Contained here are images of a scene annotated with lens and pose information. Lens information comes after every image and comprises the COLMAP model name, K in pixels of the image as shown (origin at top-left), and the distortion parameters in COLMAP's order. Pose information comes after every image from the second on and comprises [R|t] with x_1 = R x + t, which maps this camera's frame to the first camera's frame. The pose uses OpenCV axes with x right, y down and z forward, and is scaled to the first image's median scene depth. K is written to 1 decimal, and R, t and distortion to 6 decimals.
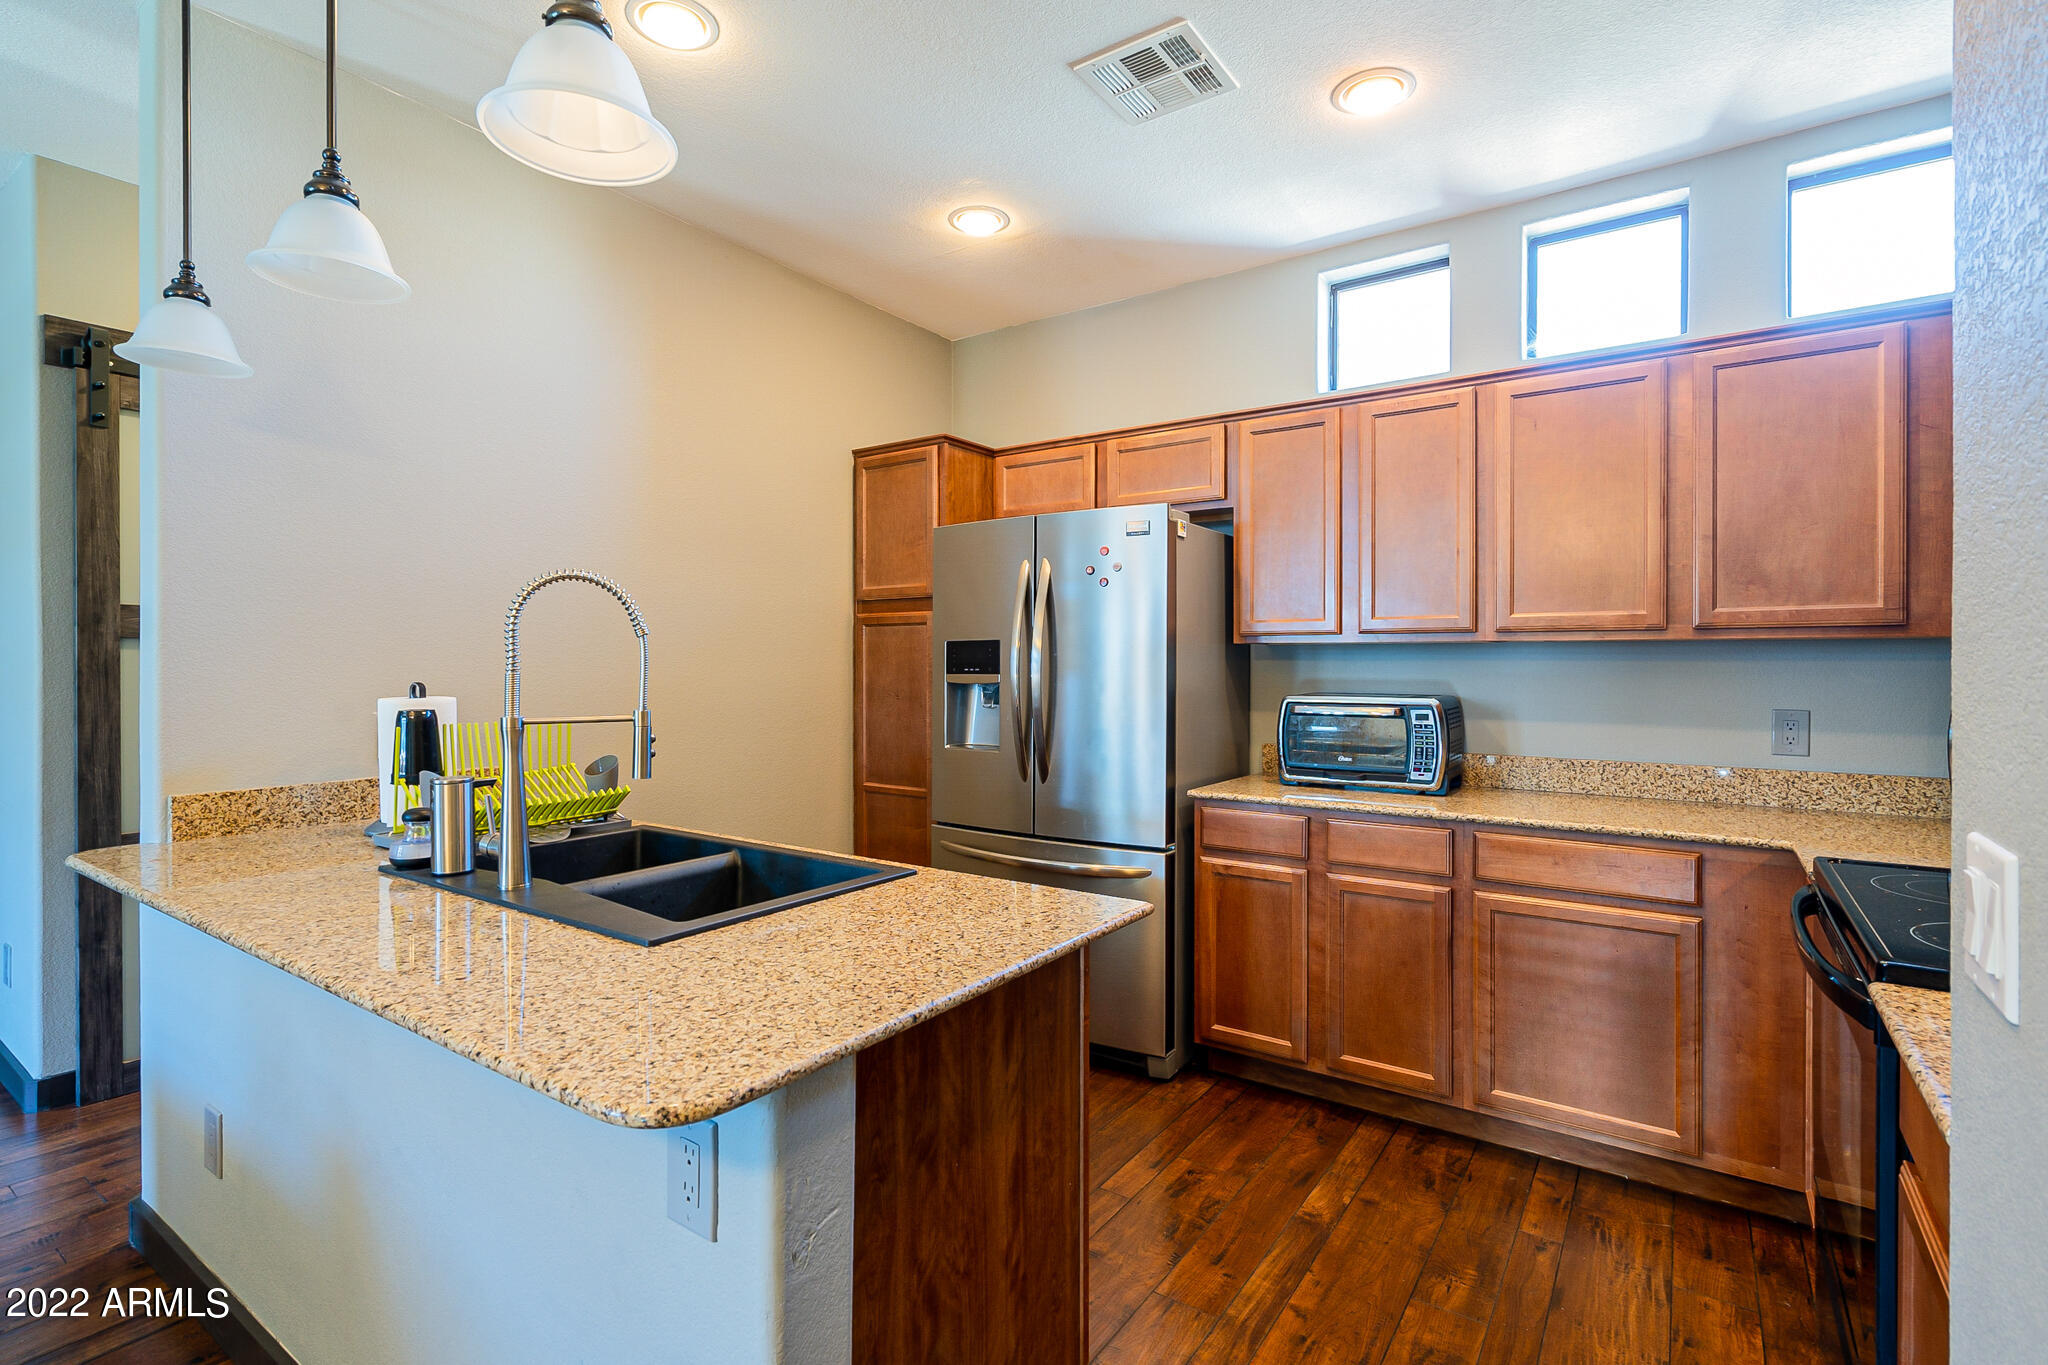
lens RADIAL K [[950.7, 0, 1011.8], [0, 950.7, 665.8], [0, 0, 1]] dist [-0.008437, -0.000138]
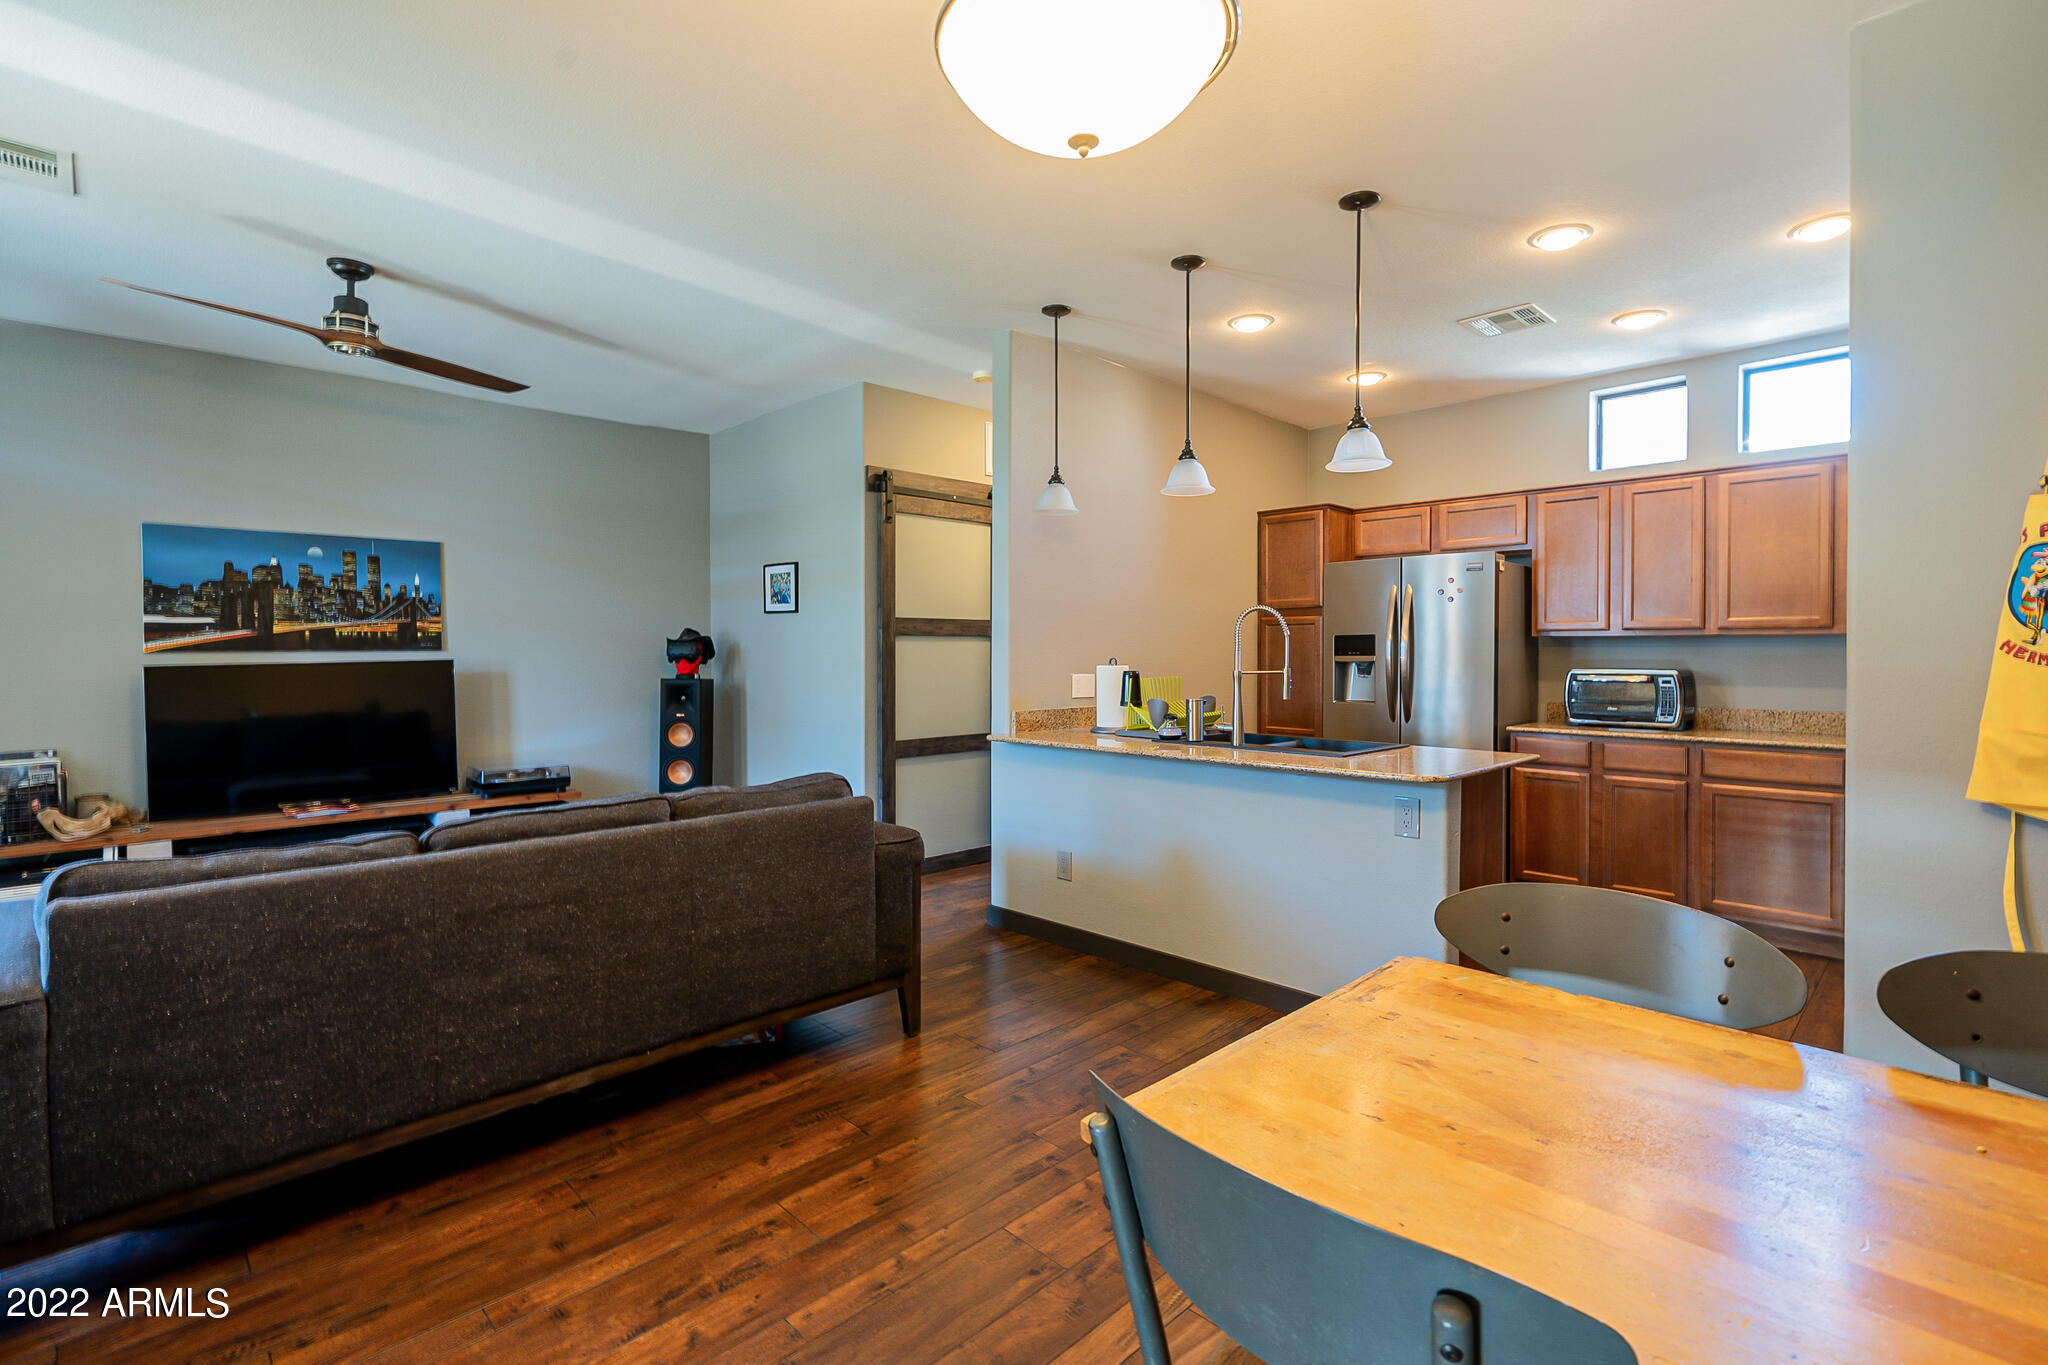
lens RADIAL K [[949.4, 0, 1011.4], [0, 949.4, 657.4], [0, 0, 1]] dist [-0.004754, 0.000680]
pose [[0.983405, 0.001727, -0.181414, -0.349446], [-0.001156, 0.999994, 0.003257, 0.007544], [0.181418, -0.002993, 0.983401, -0.740534]]
